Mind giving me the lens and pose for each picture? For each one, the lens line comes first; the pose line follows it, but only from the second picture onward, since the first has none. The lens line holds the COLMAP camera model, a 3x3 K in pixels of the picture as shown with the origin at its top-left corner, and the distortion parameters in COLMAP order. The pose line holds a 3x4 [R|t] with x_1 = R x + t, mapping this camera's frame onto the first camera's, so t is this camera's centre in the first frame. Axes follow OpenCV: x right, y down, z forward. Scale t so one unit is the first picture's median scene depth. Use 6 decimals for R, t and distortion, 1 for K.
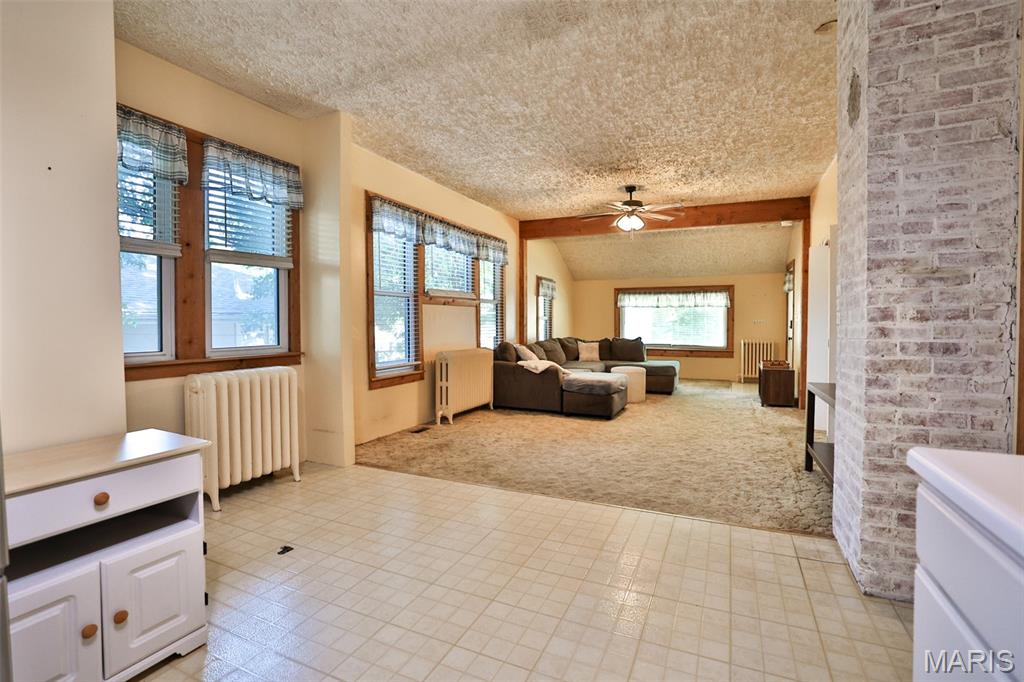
lens RADIAL K [[478.6, 0, 513.1], [0, 478.6, 339.3], [0, 0, 1]] dist [-0.052244, 0.021649]
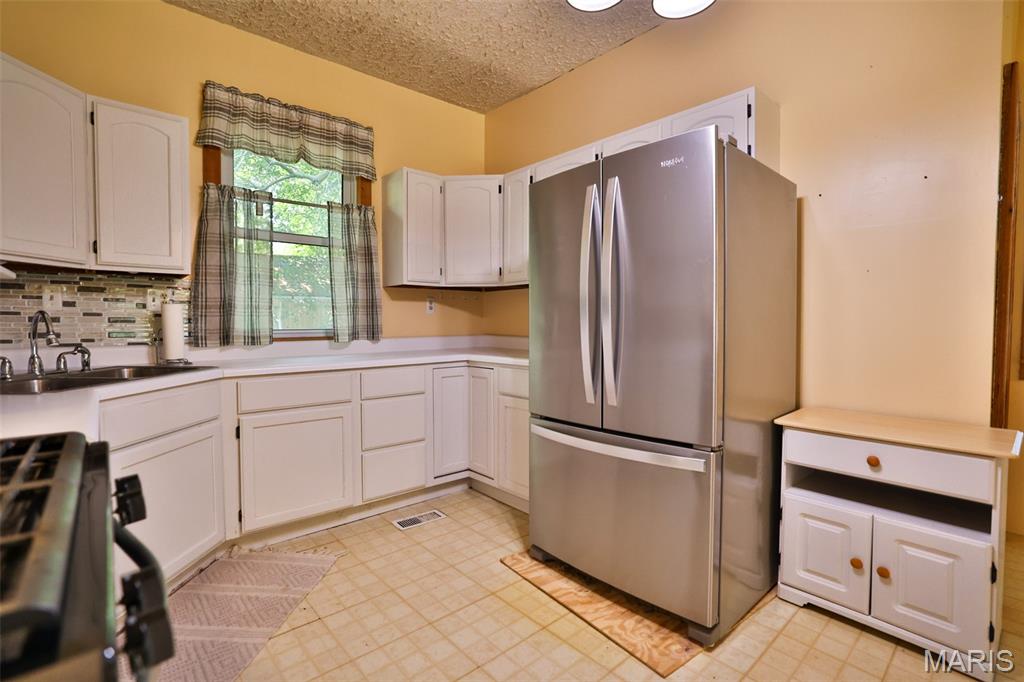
lens RADIAL K [[468.4, 0, 517.7], [0, 468.4, 339.2], [0, 0, 1]] dist [-0.053917, 0.019000]
pose [[-0.403256, 0.036063, -0.914376, 0.180554], [-0.024142, 0.998456, 0.050026, -0.000027], [0.914769, 0.042248, -0.401763, 0.219894]]
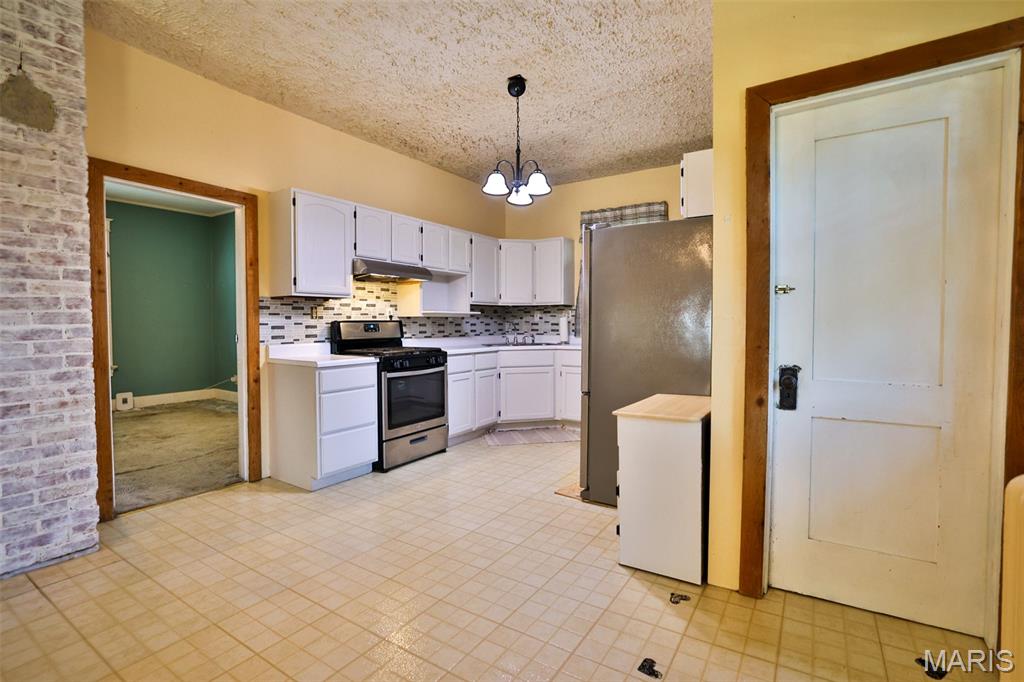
lens RADIAL K [[478.6, 0, 513.1], [0, 478.6, 339.3], [0, 0, 1]] dist [-0.052244, 0.021649]
pose [[-0.988813, 0.000021, 0.149161, -0.244251], [0.009148, 0.998126, 0.060504, -0.027544], [-0.148880, 0.061192, -0.986960, 0.996625]]
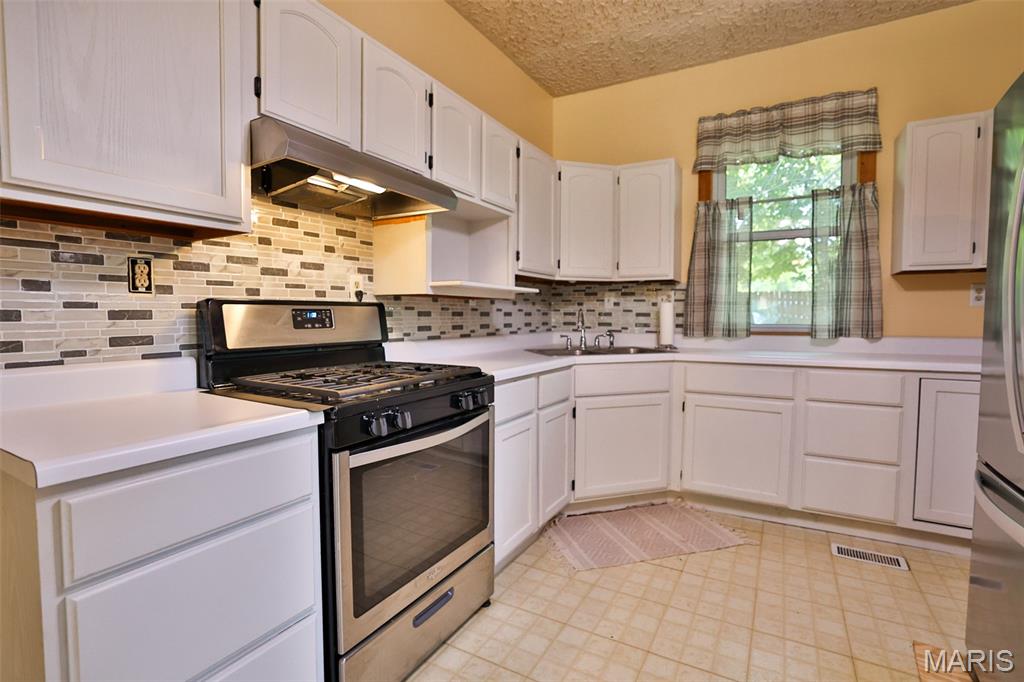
lens RADIAL K [[478.6, 0, 513.1], [0, 478.6, 339.3], [0, 0, 1]] dist [-0.052244, 0.021649]
pose [[-0.996284, -0.003974, 0.086042, 0.009110], [0.002566, 0.997122, 0.075768, -0.004778], [-0.086096, 0.075708, -0.993406, 0.401768]]
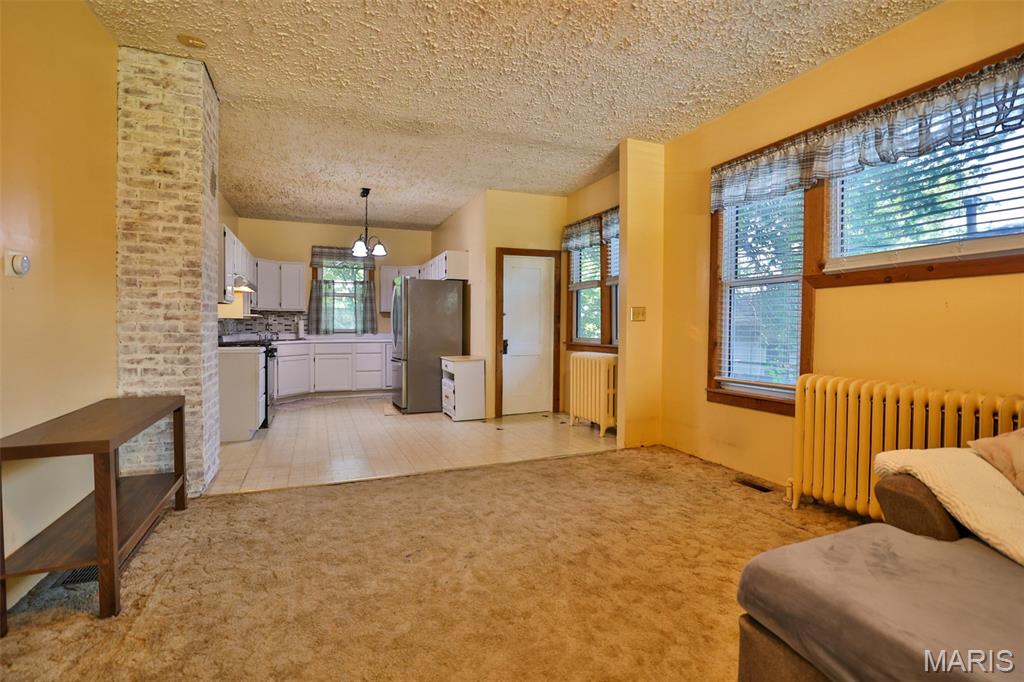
lens RADIAL K [[478.6, 0, 513.1], [0, 478.6, 339.3], [0, 0, 1]] dist [-0.052244, 0.021649]
pose [[-0.681505, 0.018694, -0.731575, 0.646080], [-0.024179, 0.998553, 0.048040, -0.041830], [0.731414, 0.050428, -0.680066, 1.523497]]
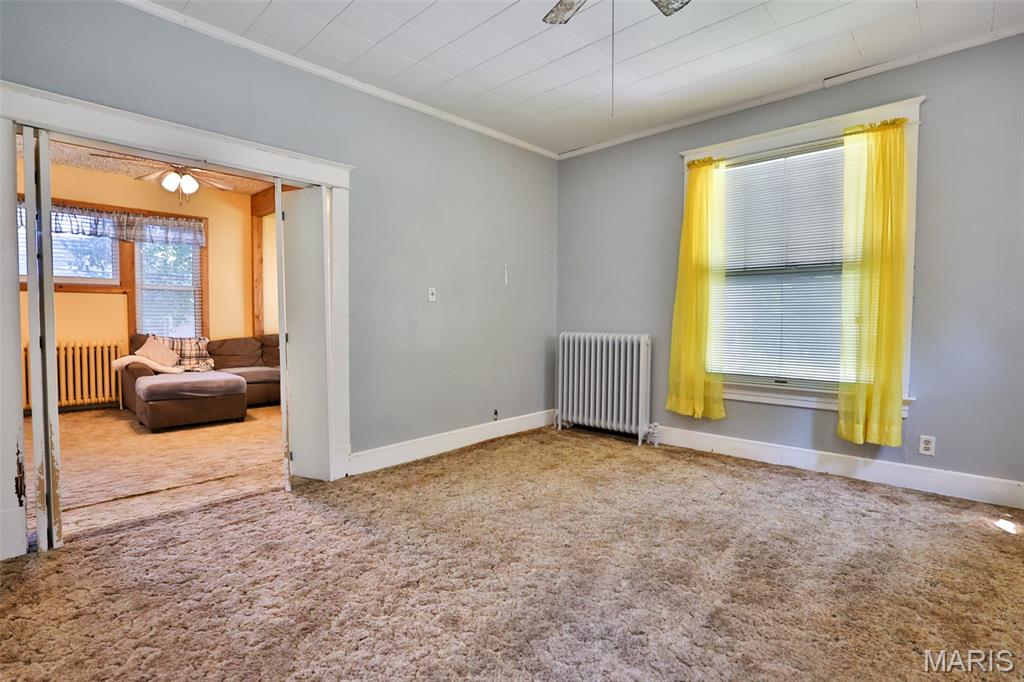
lens RADIAL K [[478.6, 0, 513.1], [0, 478.6, 339.3], [0, 0, 1]] dist [-0.052244, 0.021649]
pose [[0.948823, 0.020441, -0.315147, 1.470147], [-0.018196, 0.999784, 0.010063, -0.004376], [0.315284, -0.003814, 0.948990, 0.639014]]
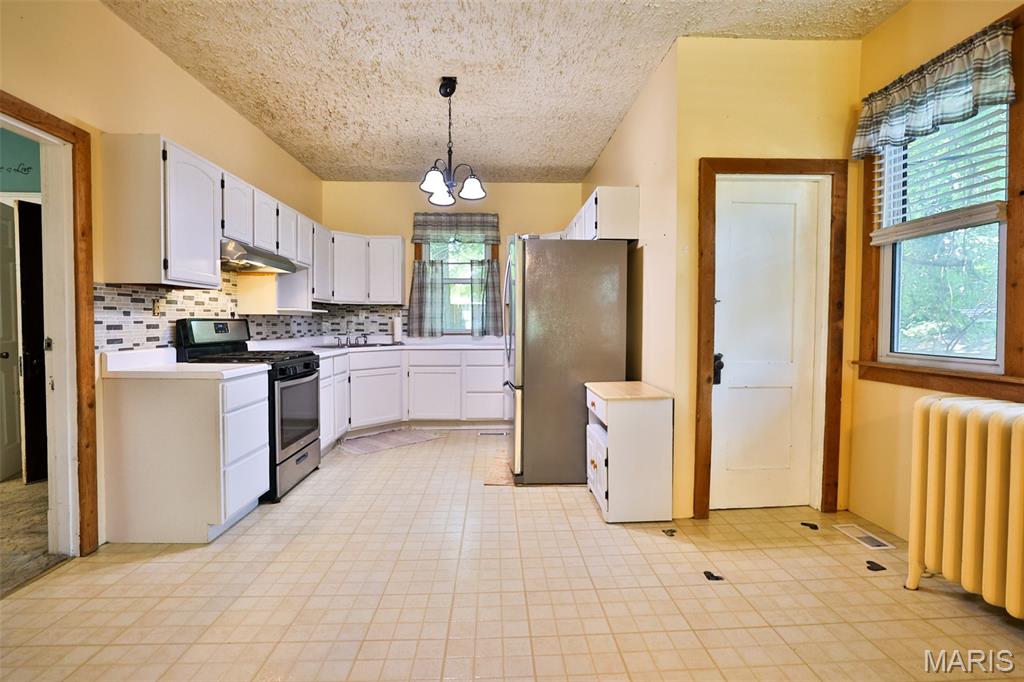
lens RADIAL K [[478.6, 0, 513.1], [0, 478.6, 339.3], [0, 0, 1]] dist [-0.052244, 0.021649]
pose [[-0.891317, 0.014579, -0.453146, 0.151339], [-0.013407, 0.998198, 0.058485, -0.027062], [0.453183, 0.058204, -0.889516, 0.968276]]
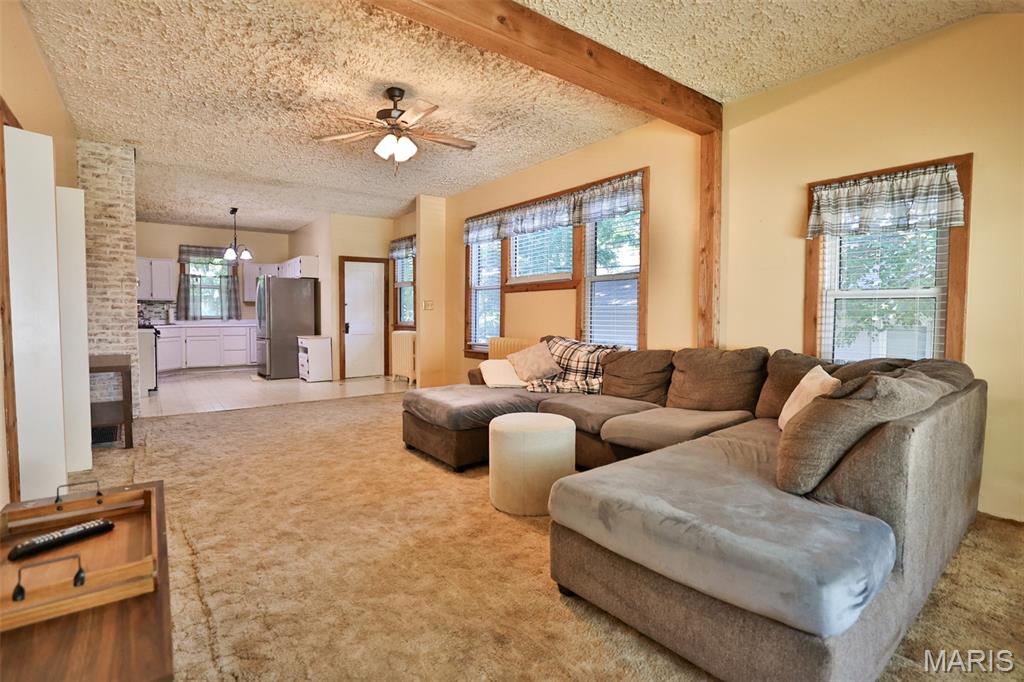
lens RADIAL K [[492.9, 0, 516.9], [0, 492.9, 339.6], [0, 0, 1]] dist [-0.055264, 0.023556]
pose [[-0.465484, 0.044103, -0.883957, 1.098185], [-0.029577, 0.997425, 0.065339, -0.056014], [0.884562, 0.056559, -0.462981, 2.120961]]
